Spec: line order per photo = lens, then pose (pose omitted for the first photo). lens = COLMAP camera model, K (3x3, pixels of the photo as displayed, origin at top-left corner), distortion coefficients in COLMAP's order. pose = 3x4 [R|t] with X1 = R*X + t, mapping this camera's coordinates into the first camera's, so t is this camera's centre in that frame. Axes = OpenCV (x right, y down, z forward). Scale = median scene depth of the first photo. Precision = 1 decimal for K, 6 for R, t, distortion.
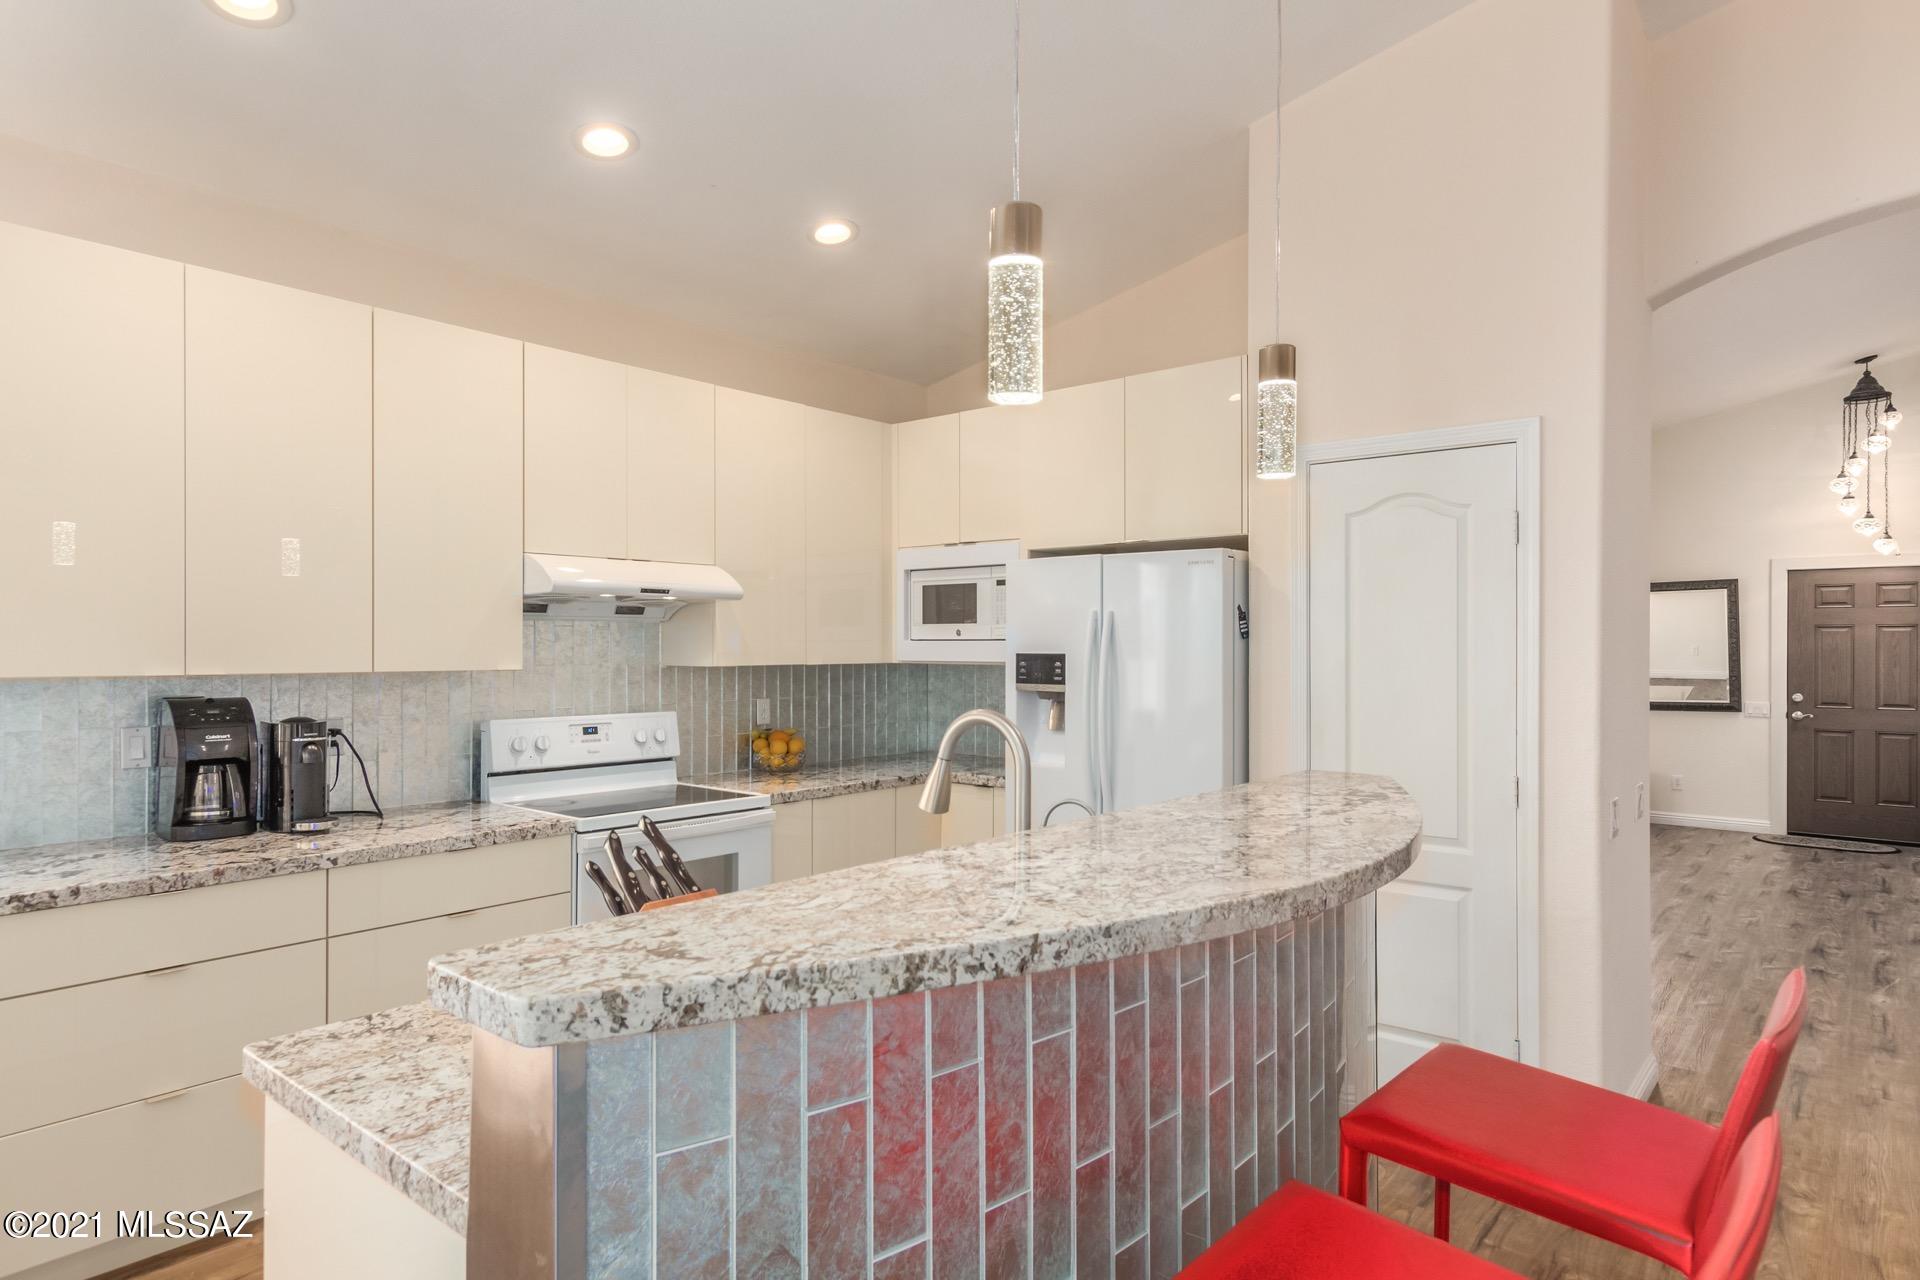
lens RADIAL K [[1100.7, 0, 960.0], [0, 1100.7, 640.0], [0, 0, 1]] dist [0.001875, -0.000029]
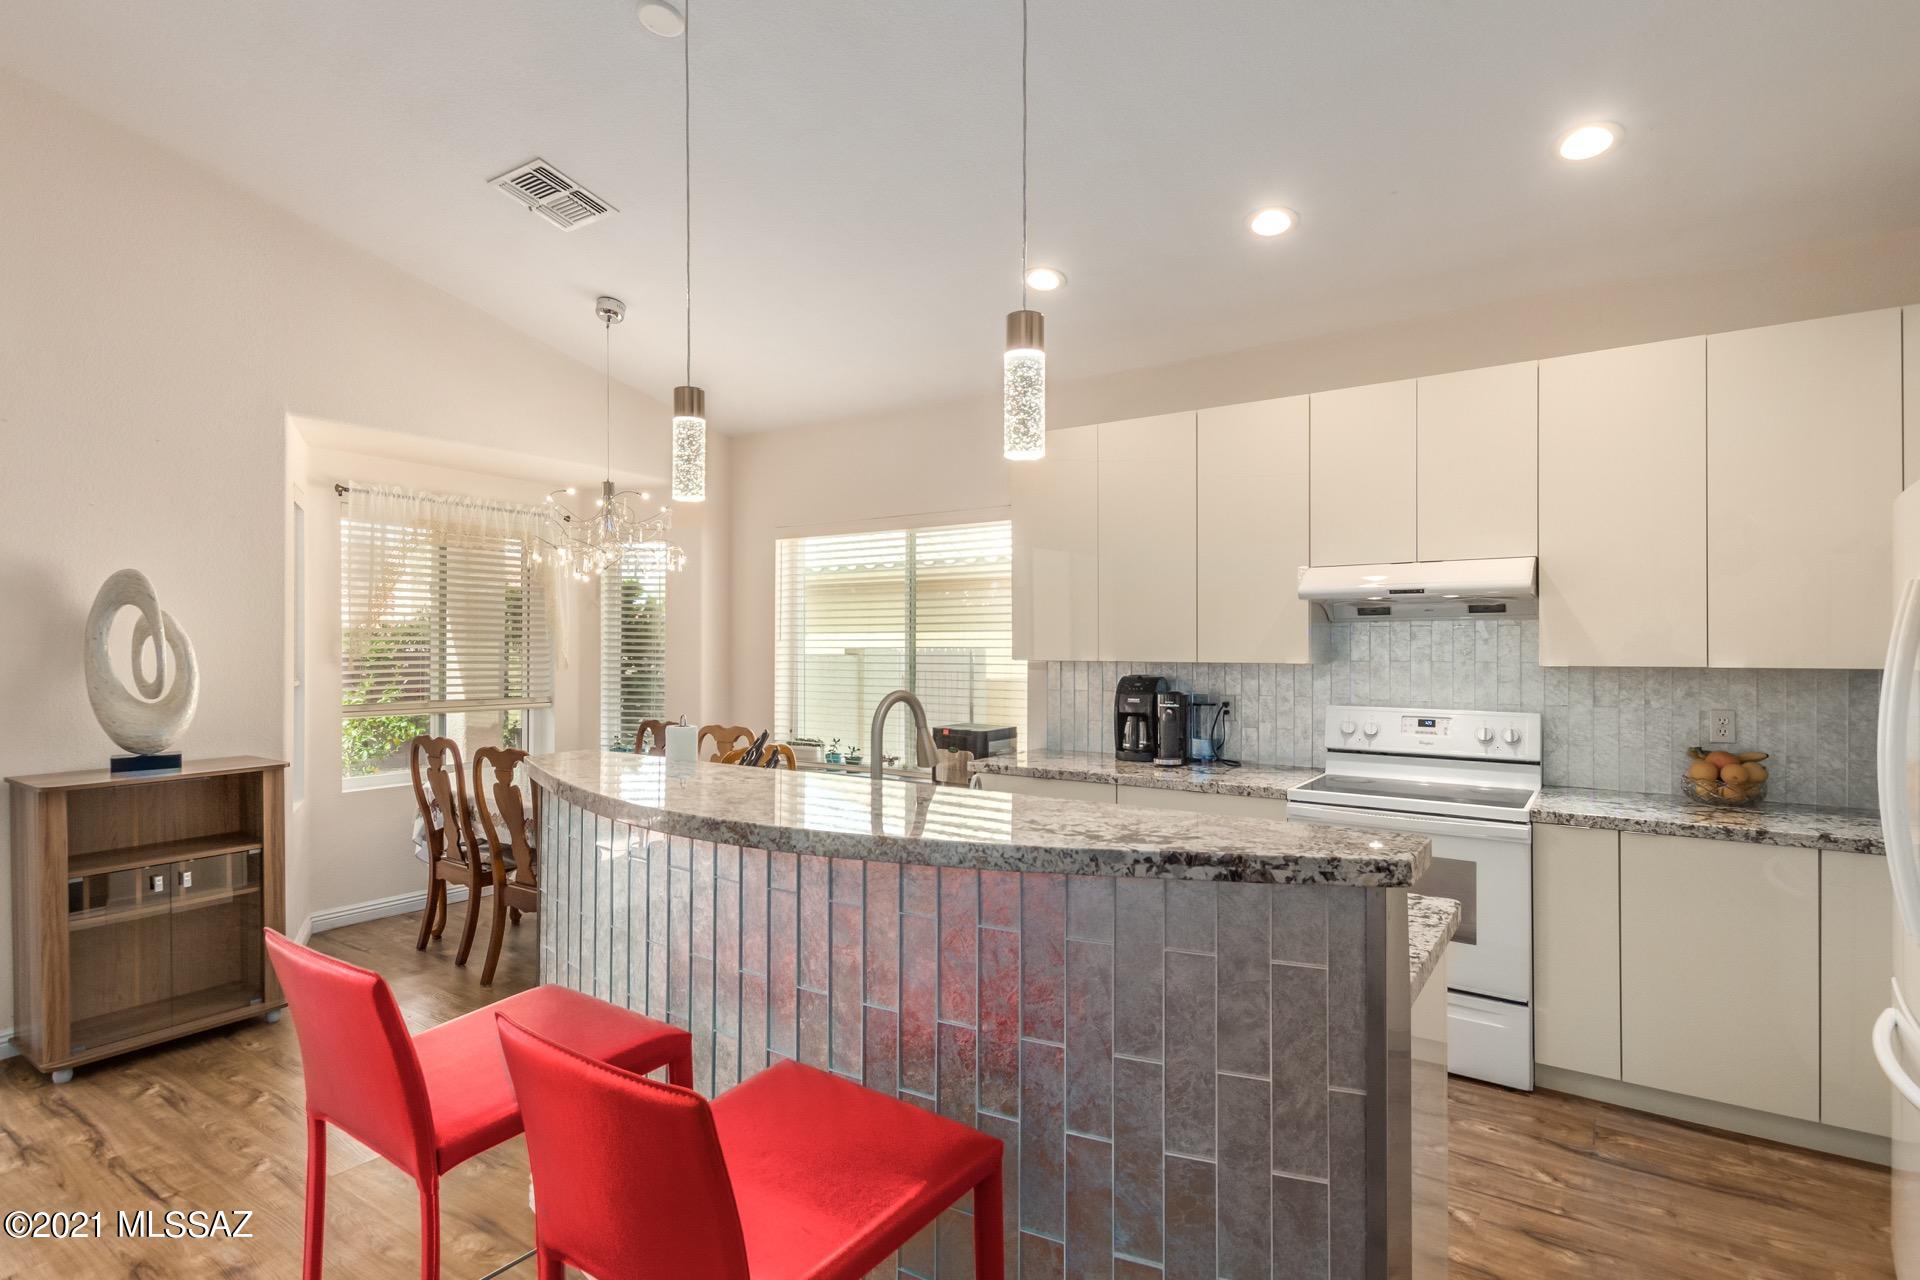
lens RADIAL K [[936.7, 0, 960.0], [0, 936.7, 640.0], [0, 0, 1]] dist [-0.002046, -0.000389]
pose [[0.083906, -0.006864, -0.996450, 0.530975], [0.009258, 0.999938, -0.006108, 0.002647], [0.996431, -0.008712, 0.083965, 0.466907]]
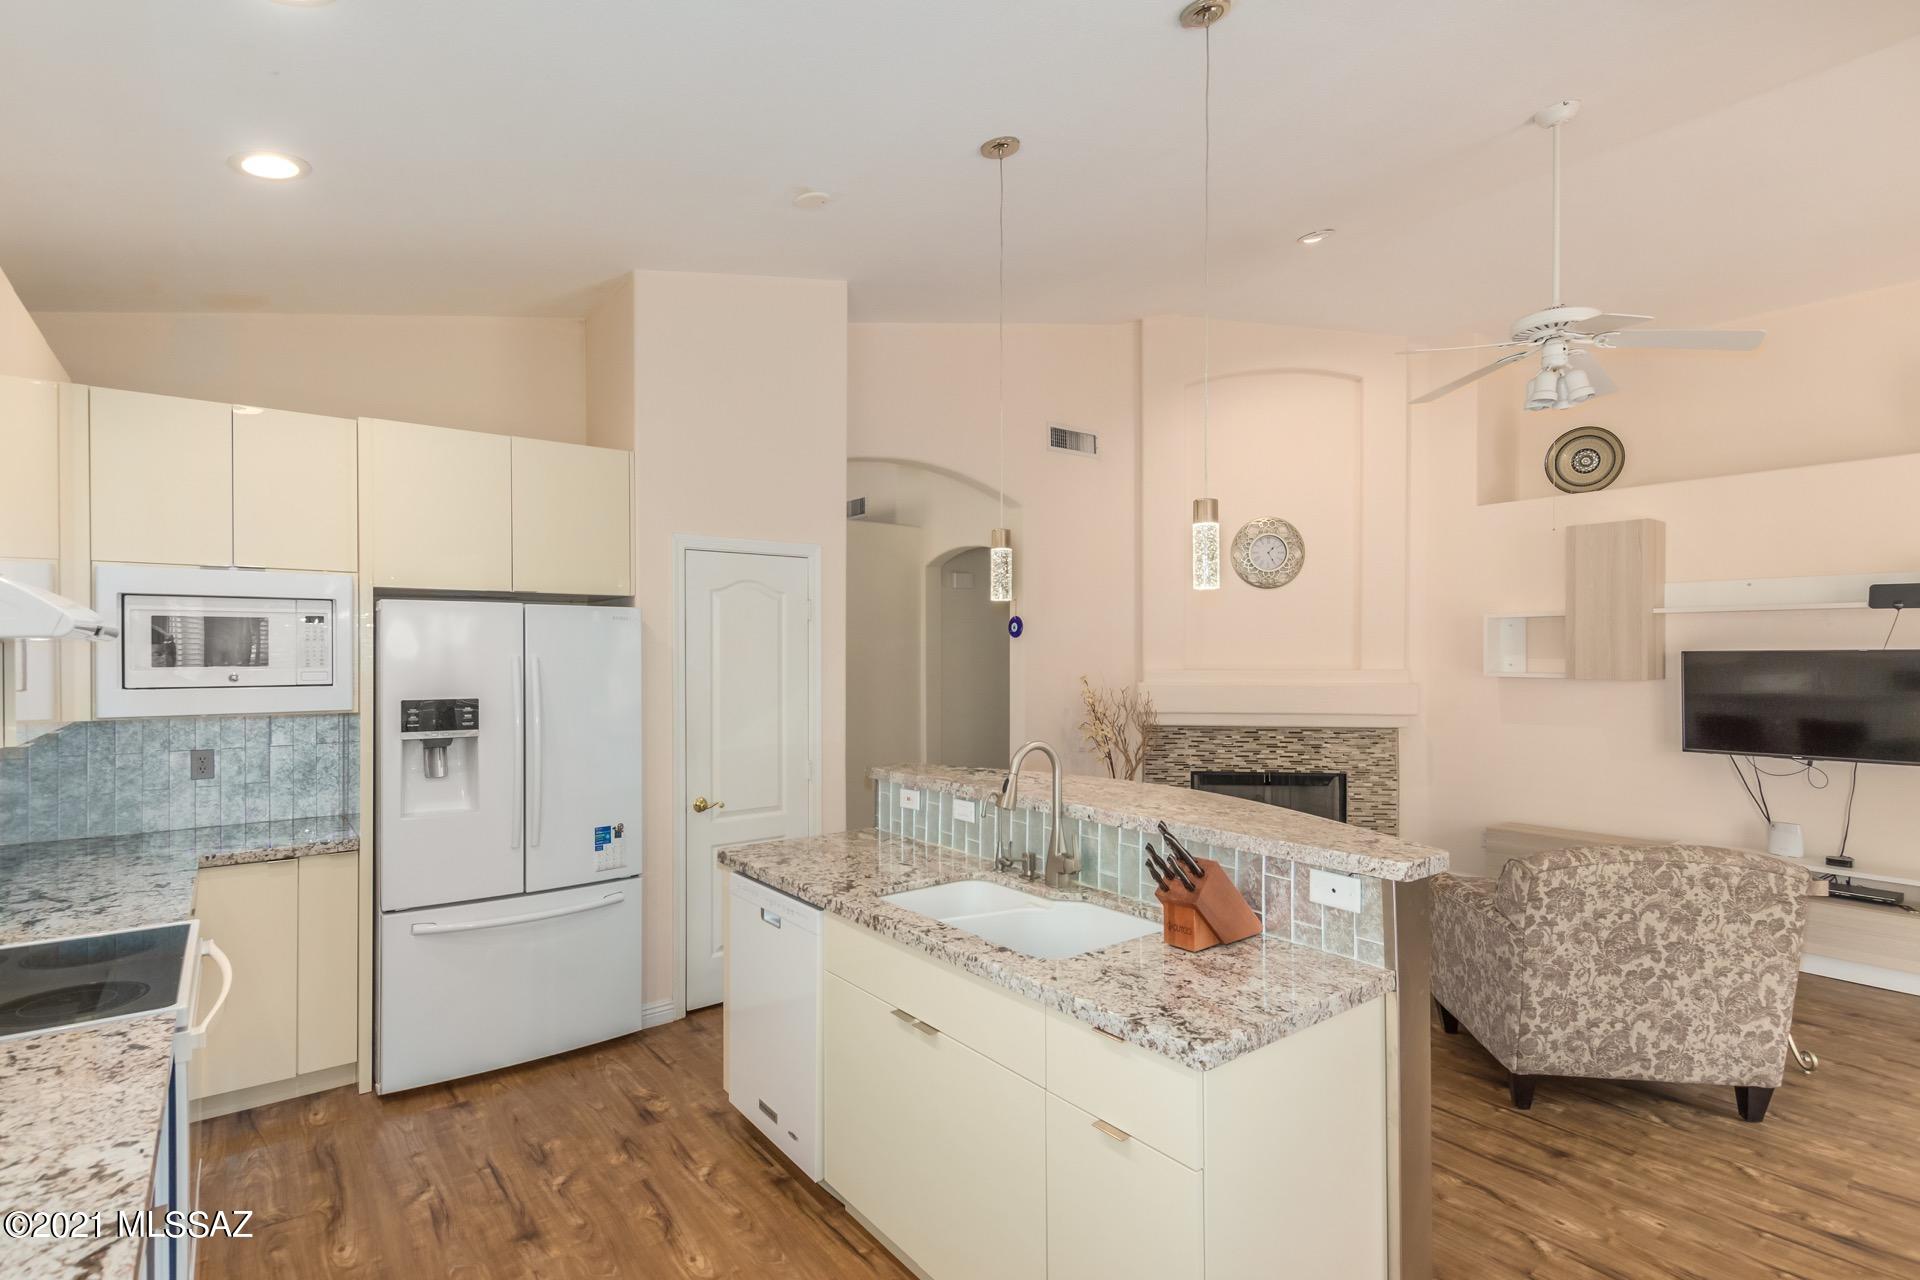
lens RADIAL K [[936.7, 0, 960.0], [0, 936.7, 640.0], [0, 0, 1]] dist [-0.002046, -0.000389]
pose [[0.225142, 0.014058, 0.974224, -0.649549], [-0.003043, 0.999901, -0.013726, -0.031287], [-0.974321, 0.000126, 0.225163, 0.377849]]
